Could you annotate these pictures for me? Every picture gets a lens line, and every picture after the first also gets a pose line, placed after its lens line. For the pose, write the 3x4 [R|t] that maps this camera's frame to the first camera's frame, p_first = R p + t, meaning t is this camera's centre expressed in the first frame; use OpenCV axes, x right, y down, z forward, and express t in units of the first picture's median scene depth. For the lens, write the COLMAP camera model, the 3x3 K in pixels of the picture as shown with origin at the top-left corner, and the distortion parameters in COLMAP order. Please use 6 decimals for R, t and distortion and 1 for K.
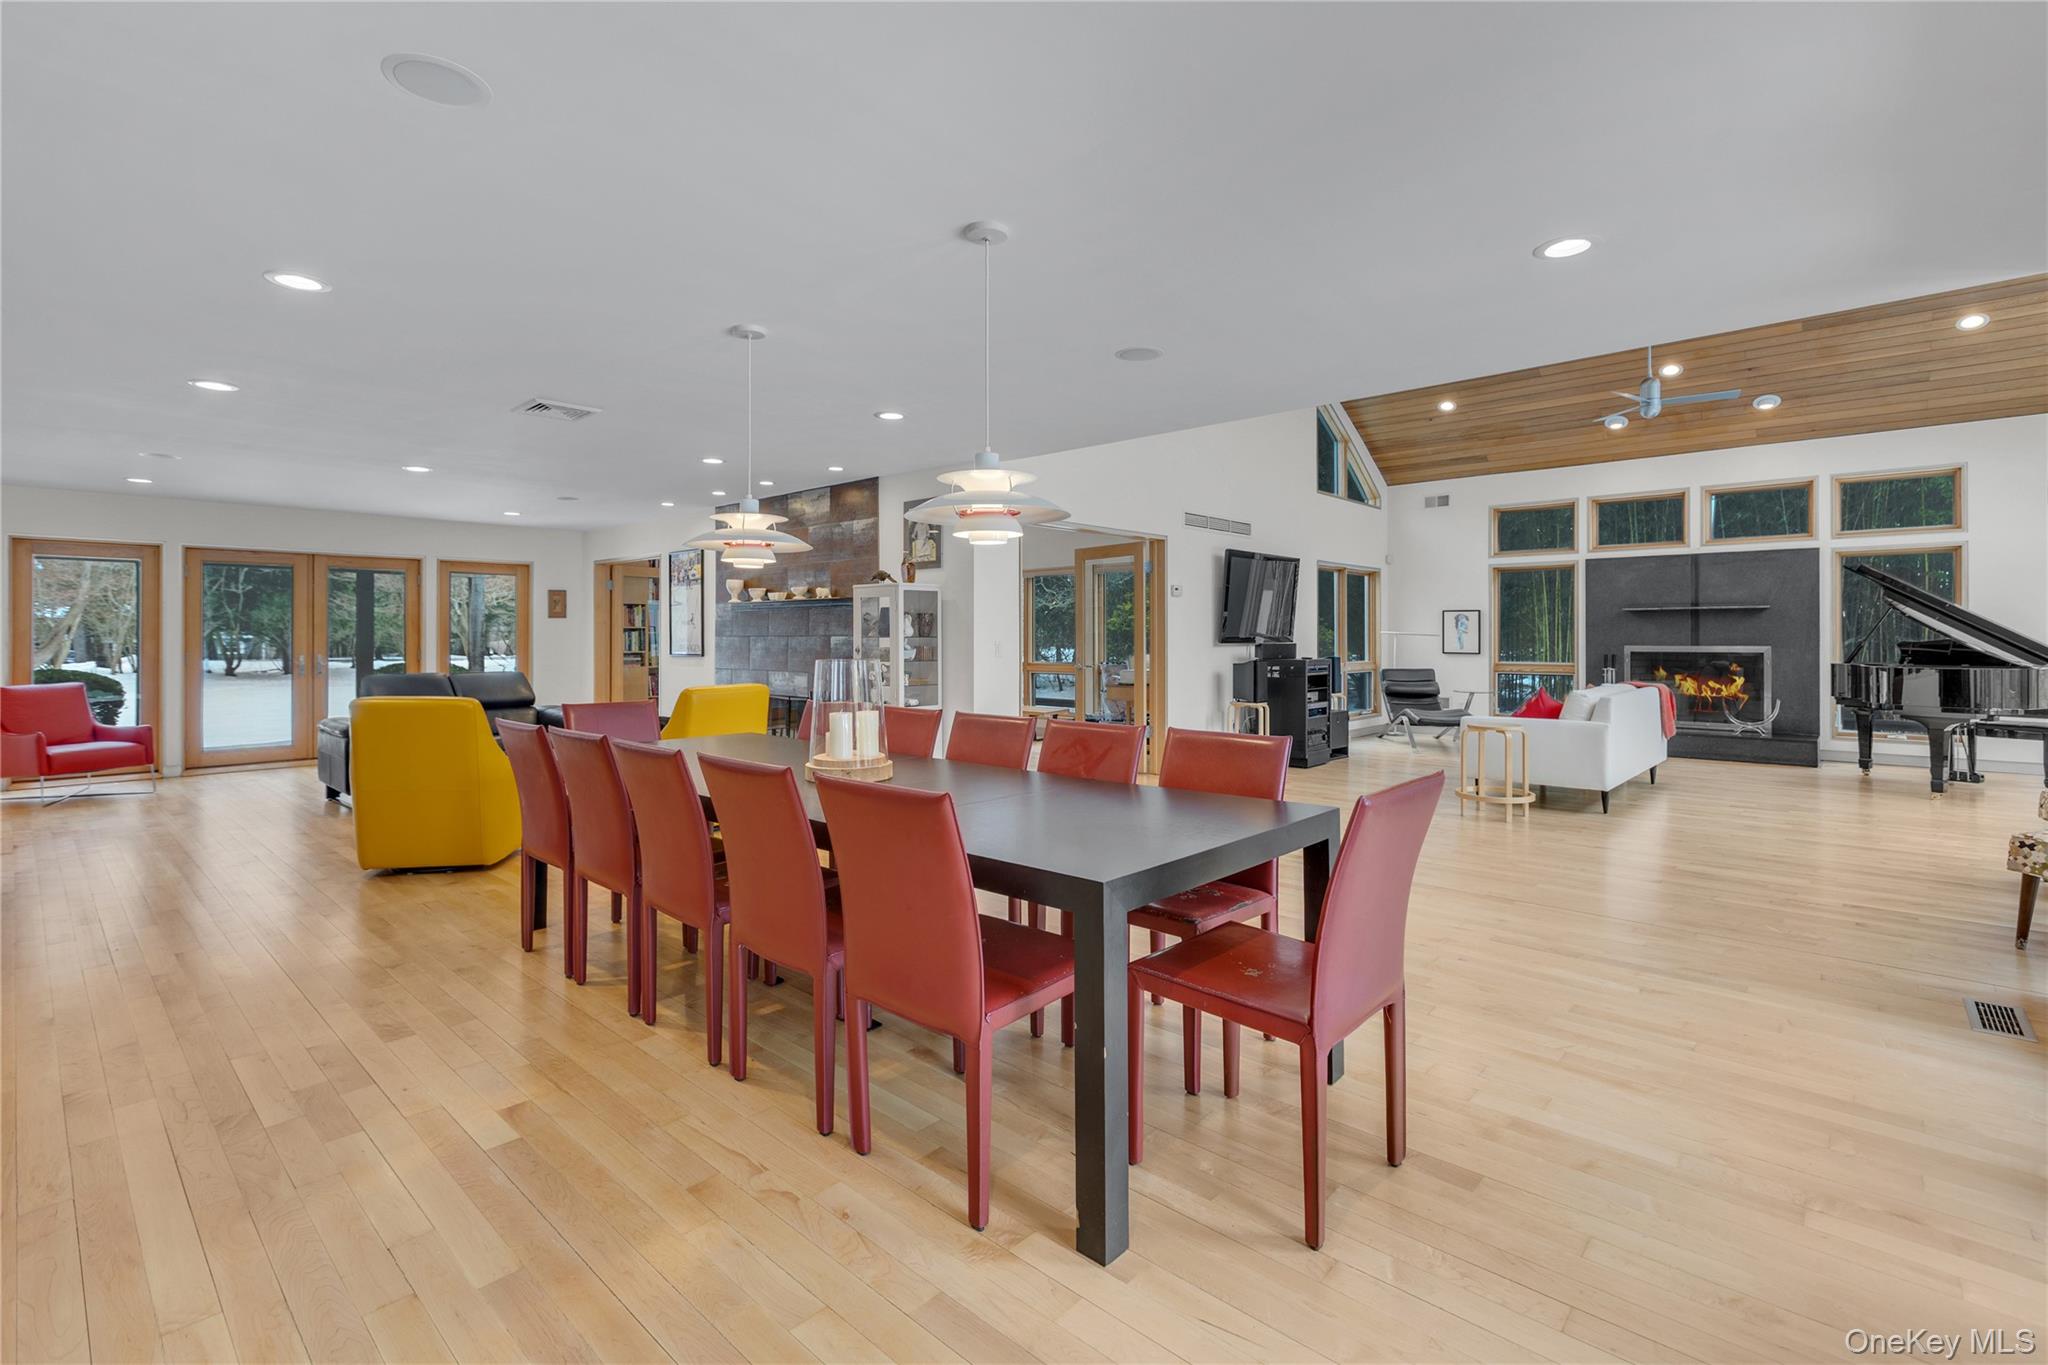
lens RADIAL K [[923.8, 0, 1023.5], [0, 923.8, 654.1], [0, 0, 1]] dist [0.011632, -0.000009]
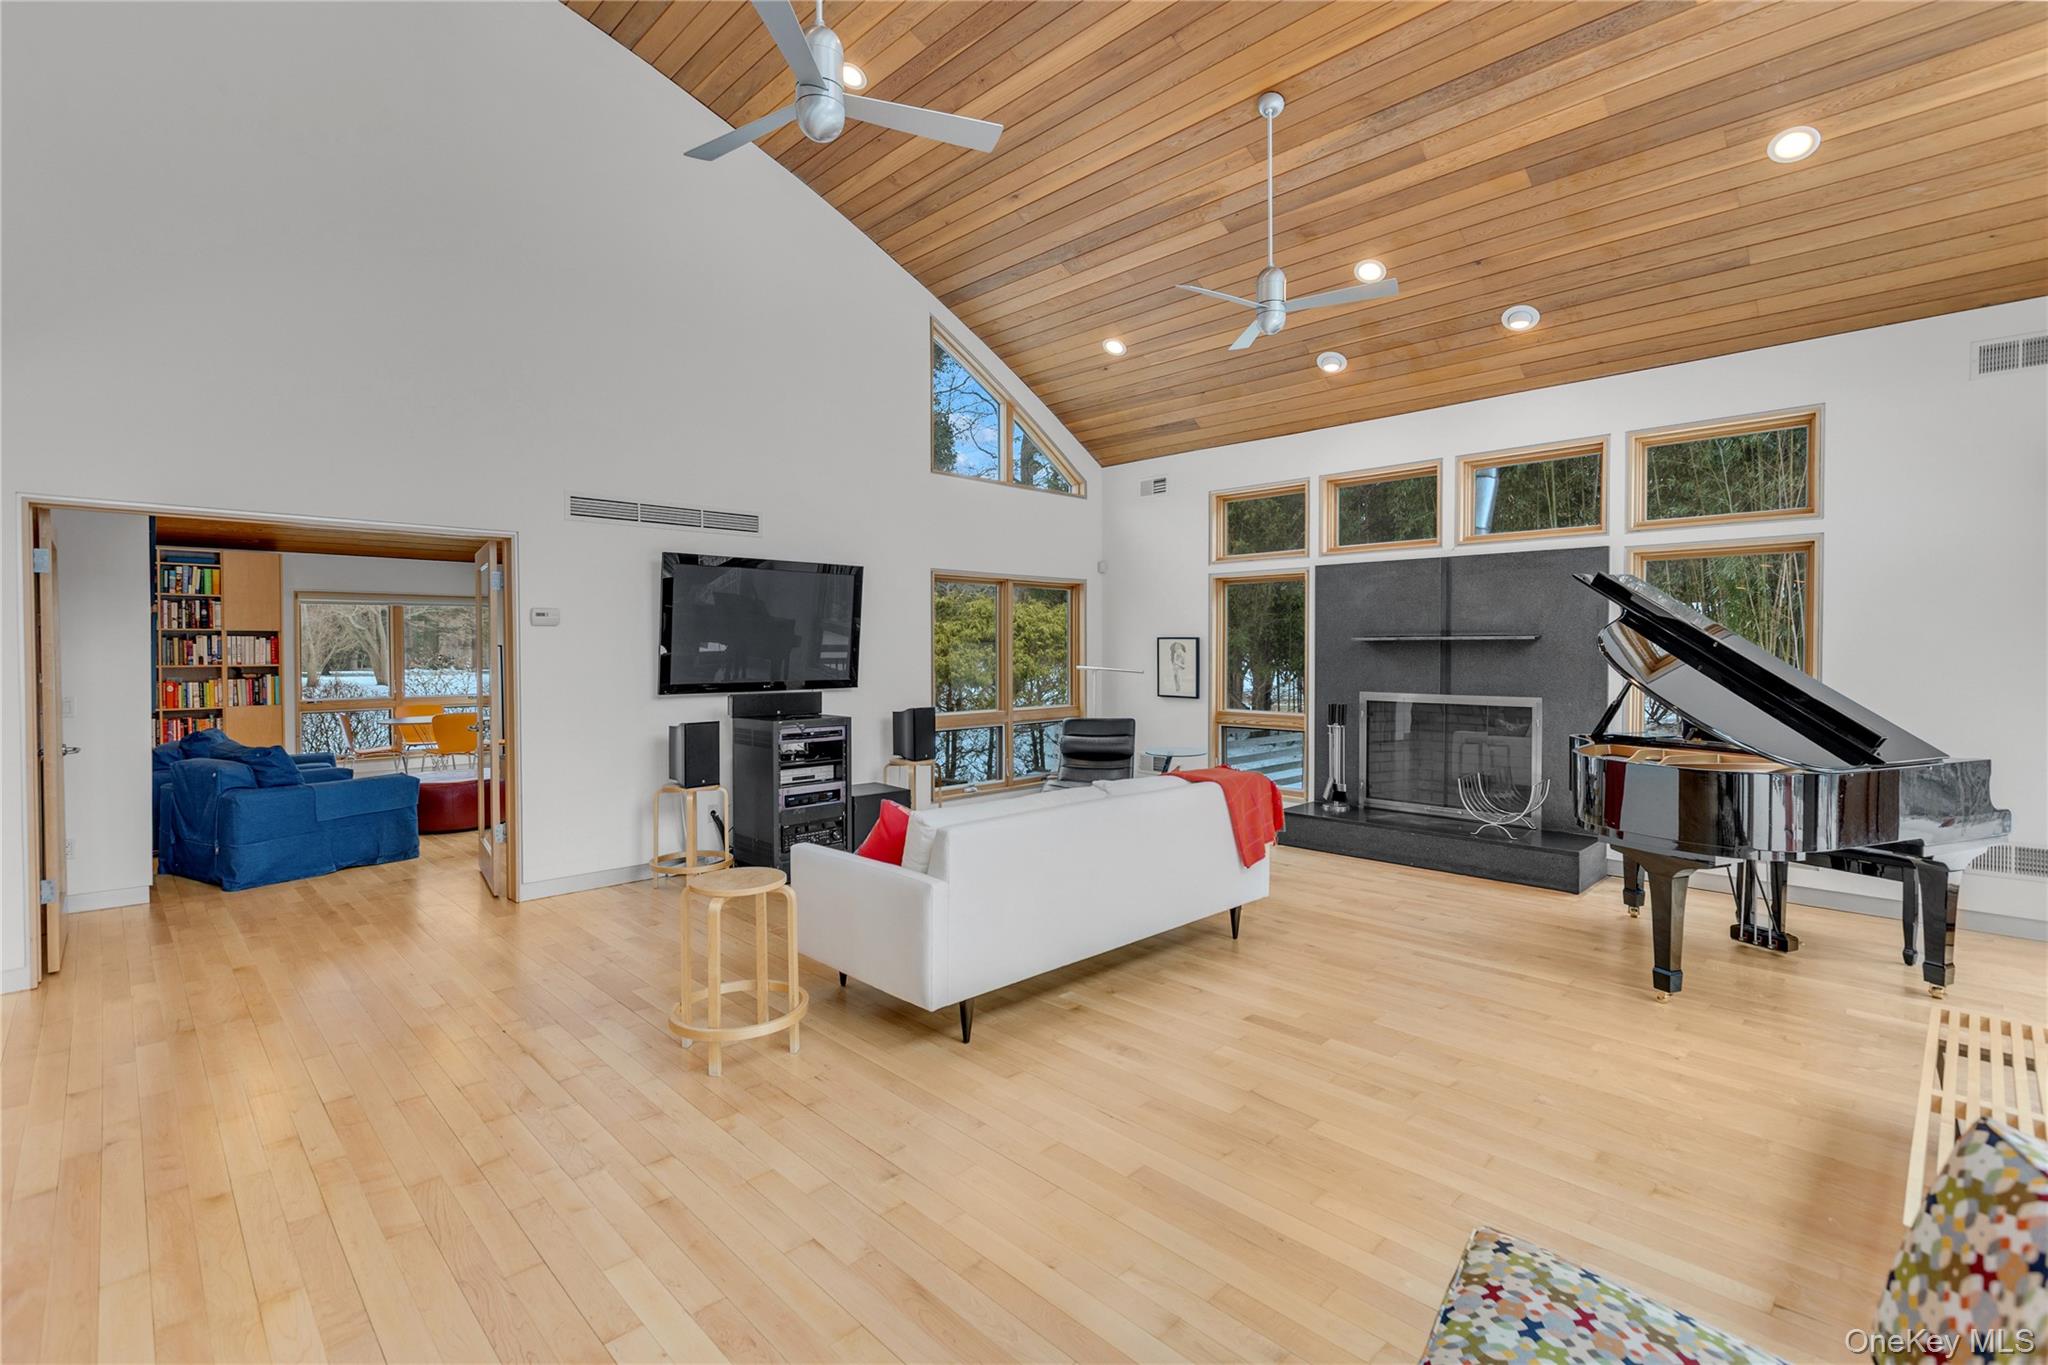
lens RADIAL K [[929.6, 0, 1024.0], [0, 929.6, 682.5], [0, 0, 1]] dist [0.019340, -0.000070]
pose [[0.998659, 0.000782, -0.051759, 0.457424], [0.000285, 0.999788, 0.020601, -0.031468], [0.051764, -0.020588, 0.998447, 0.312460]]
